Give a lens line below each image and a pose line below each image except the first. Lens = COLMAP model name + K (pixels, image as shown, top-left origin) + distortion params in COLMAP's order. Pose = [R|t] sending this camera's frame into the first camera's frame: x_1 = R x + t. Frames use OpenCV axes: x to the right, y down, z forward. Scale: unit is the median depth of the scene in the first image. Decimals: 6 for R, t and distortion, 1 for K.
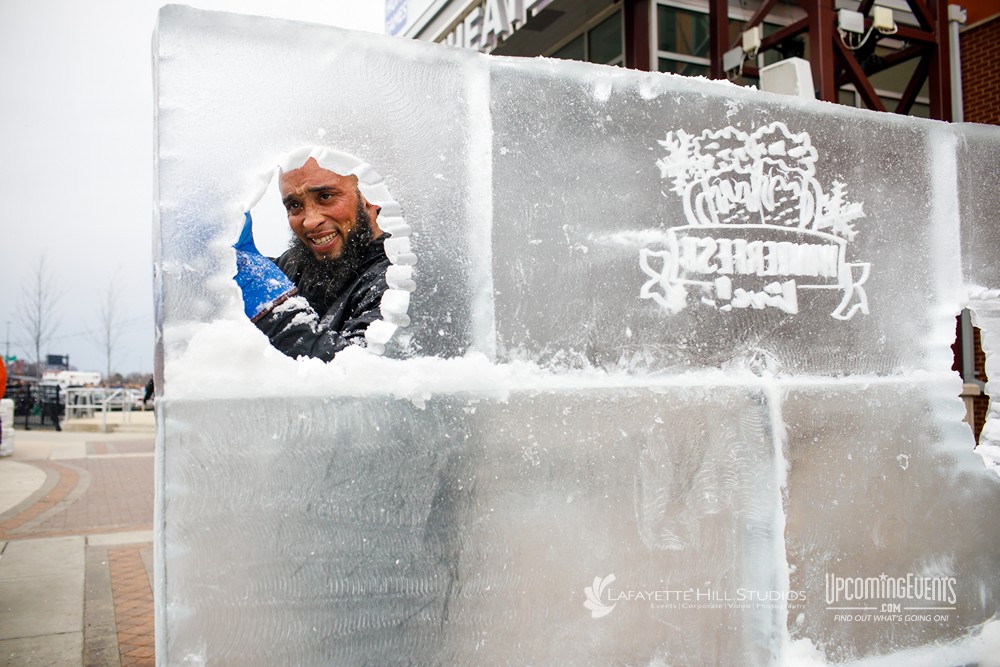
lens RADIAL K [[970.5, 0, 496.5], [0, 970.5, 332.9], [0, 0, 1]] dist [-0.014008, 0.000000]
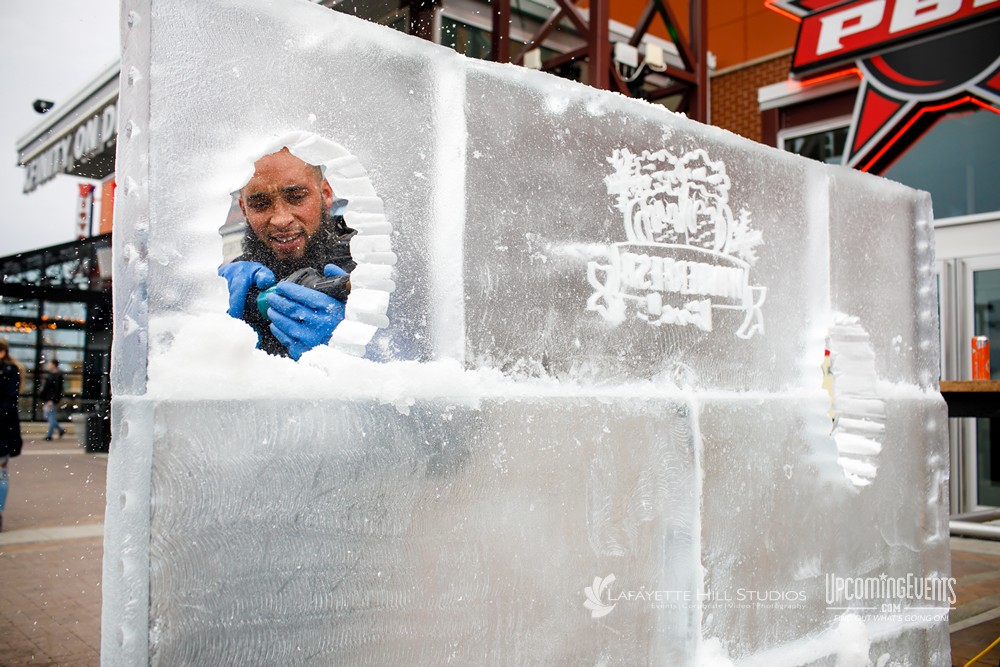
lens RADIAL K [[970.5, 0, 499.5], [0, 970.5, 333.4], [0, 0, 1]] dist [-0.014008, 0.000000]
pose [[0.963194, 0.042994, 0.265346, -0.214072], [-0.041856, 0.999074, -0.009945, 0.002980], [-0.265528, -0.001527, 0.964102, 0.040729]]
